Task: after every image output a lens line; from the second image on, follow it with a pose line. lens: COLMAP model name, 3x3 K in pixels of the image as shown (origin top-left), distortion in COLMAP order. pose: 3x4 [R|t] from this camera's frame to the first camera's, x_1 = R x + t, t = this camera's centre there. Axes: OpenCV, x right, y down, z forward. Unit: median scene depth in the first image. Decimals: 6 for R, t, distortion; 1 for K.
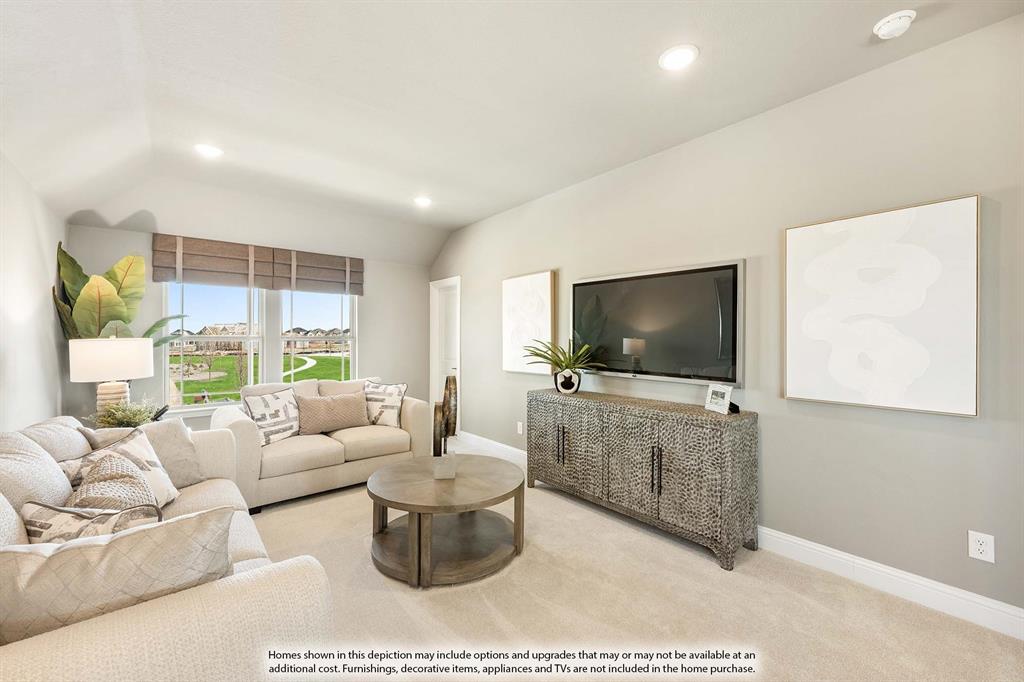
lens RADIAL K [[414.0, 0, 512.0], [0, 414.0, 341.0], [0, 0, 1]] dist [0.000053, -0.000055]
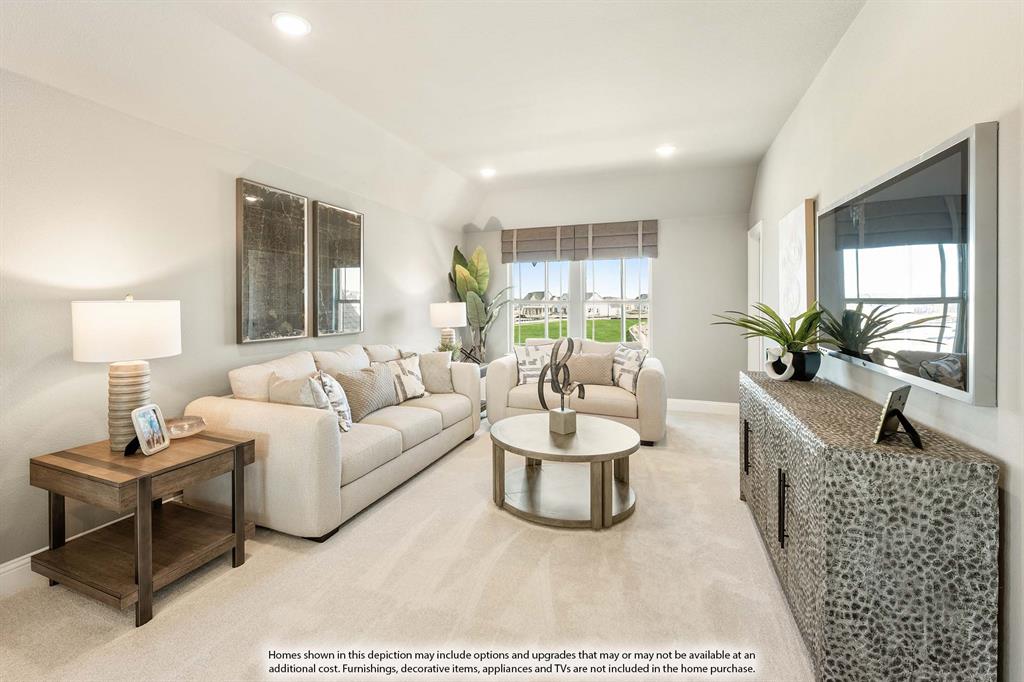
lens RADIAL K [[448.3, 0, 463.9], [0, 448.3, 308.7], [0, 0, 1]] dist [-0.000020, -0.000113]
pose [[0.448577, 0.007997, -0.893709, 0.474657], [0.000507, 0.999958, 0.009202, 0.000190], [0.893744, -0.004581, 0.448553, 0.165800]]
